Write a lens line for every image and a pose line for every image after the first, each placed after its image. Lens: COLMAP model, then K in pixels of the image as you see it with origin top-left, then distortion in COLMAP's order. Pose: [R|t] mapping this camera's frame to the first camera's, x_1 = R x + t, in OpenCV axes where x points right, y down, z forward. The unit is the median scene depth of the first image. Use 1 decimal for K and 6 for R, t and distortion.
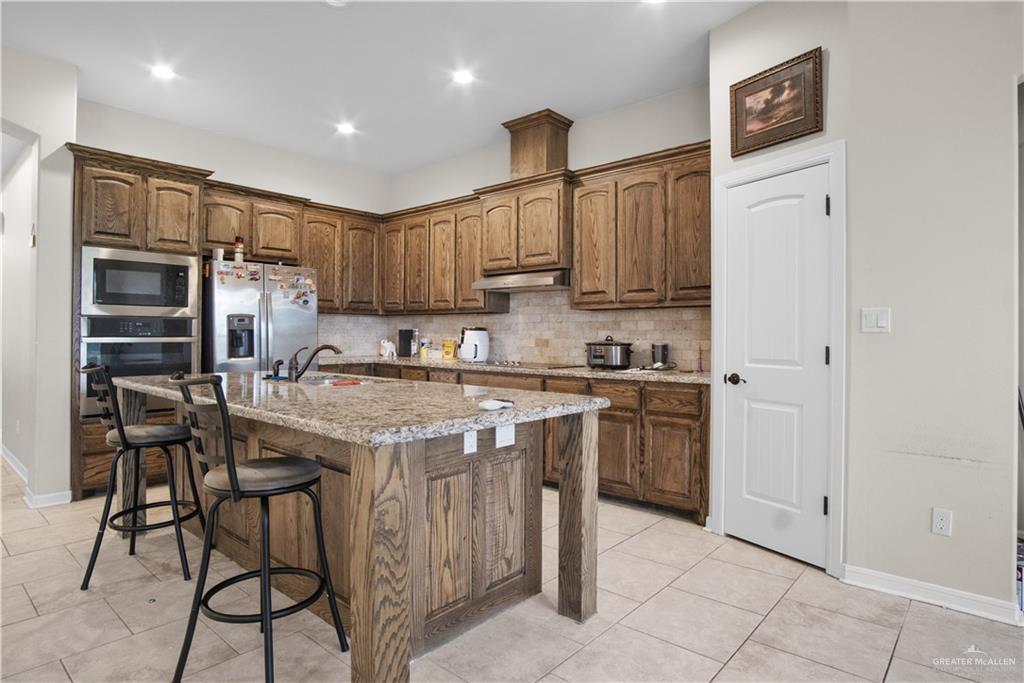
lens RADIAL K [[557.9, 0, 517.2], [0, 557.9, 338.4], [0, 0, 1]] dist [-0.034883, 0.009252]
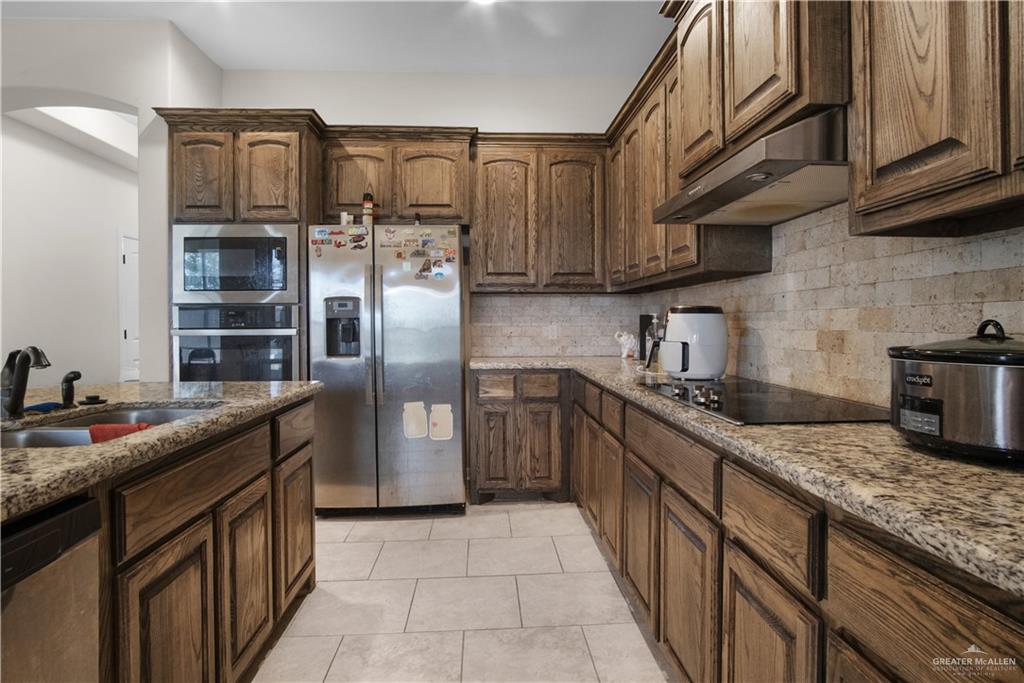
lens RADIAL K [[557.9, 0, 518.4], [0, 557.9, 329.3], [0, 0, 1]] dist [-0.034883, 0.009252]
pose [[0.705662, -0.000861, -0.708548, 0.184727], [0.001973, 0.999998, 0.000749, -0.001278], [0.708546, -0.001927, 0.705662, 0.667532]]
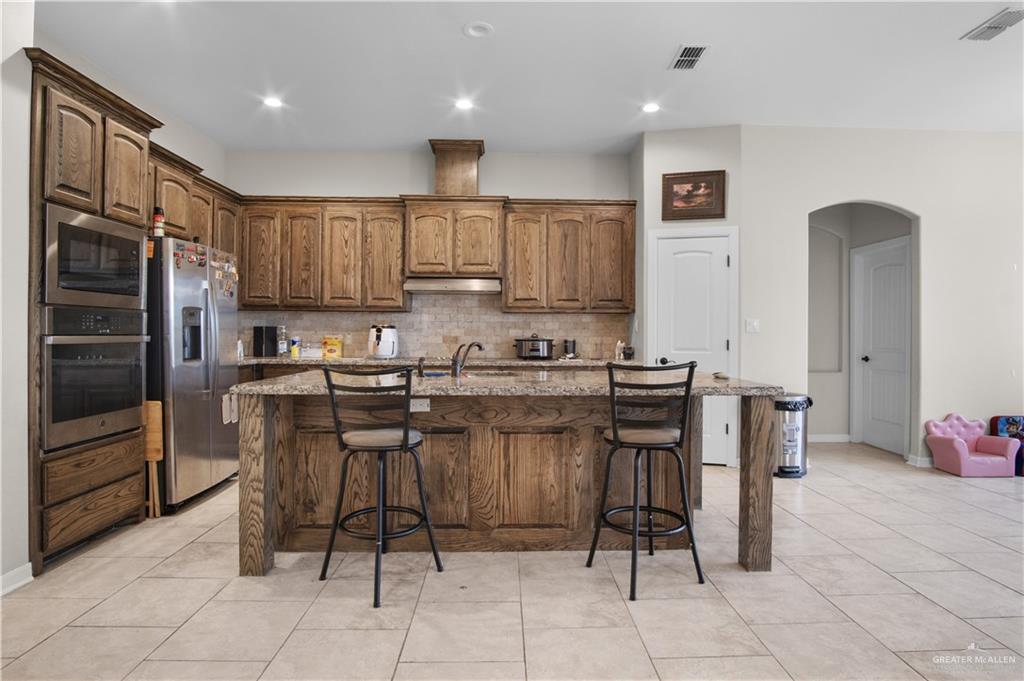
lens RADIAL K [[557.9, 0, 516.6], [0, 557.9, 341.4], [0, 0, 1]] dist [-0.034883, 0.009252]
pose [[0.737361, -0.009159, 0.675437, -0.713568], [0.002117, 0.999934, 0.011248, -0.001371], [-0.675496, -0.006864, 0.737332, 0.084205]]
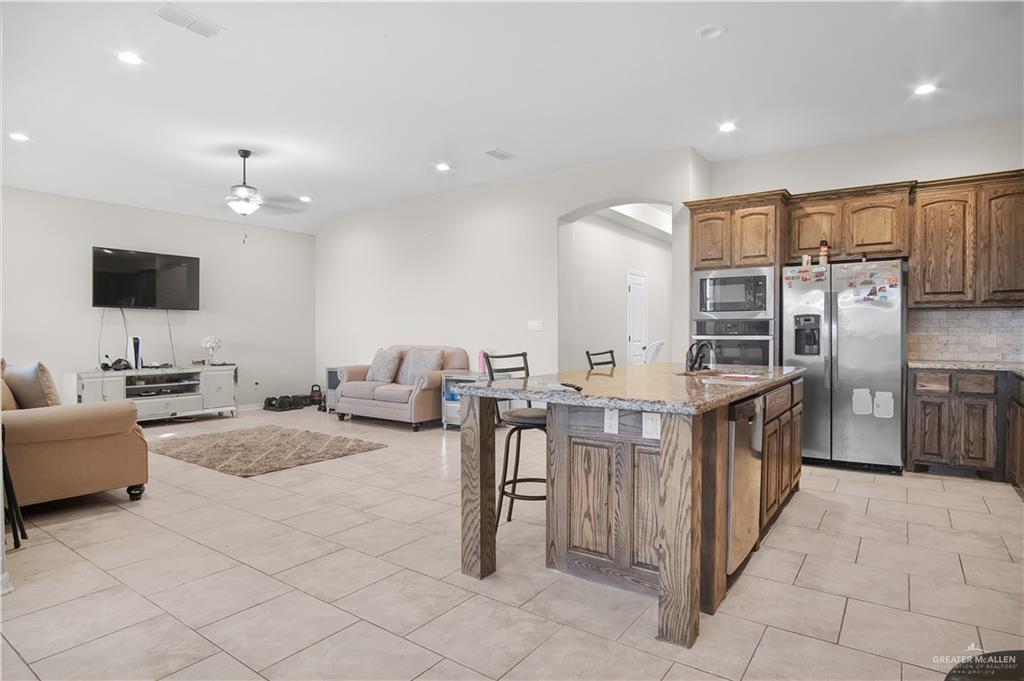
lens RADIAL K [[557.9, 0, 518.8], [0, 557.9, 339.2], [0, 0, 1]] dist [-0.034883, 0.009252]
pose [[0.108095, 0.008123, -0.994107, 0.519638], [-0.008938, 0.999934, 0.007199, 0.001446], [0.994100, 0.008108, 0.108161, 0.338801]]
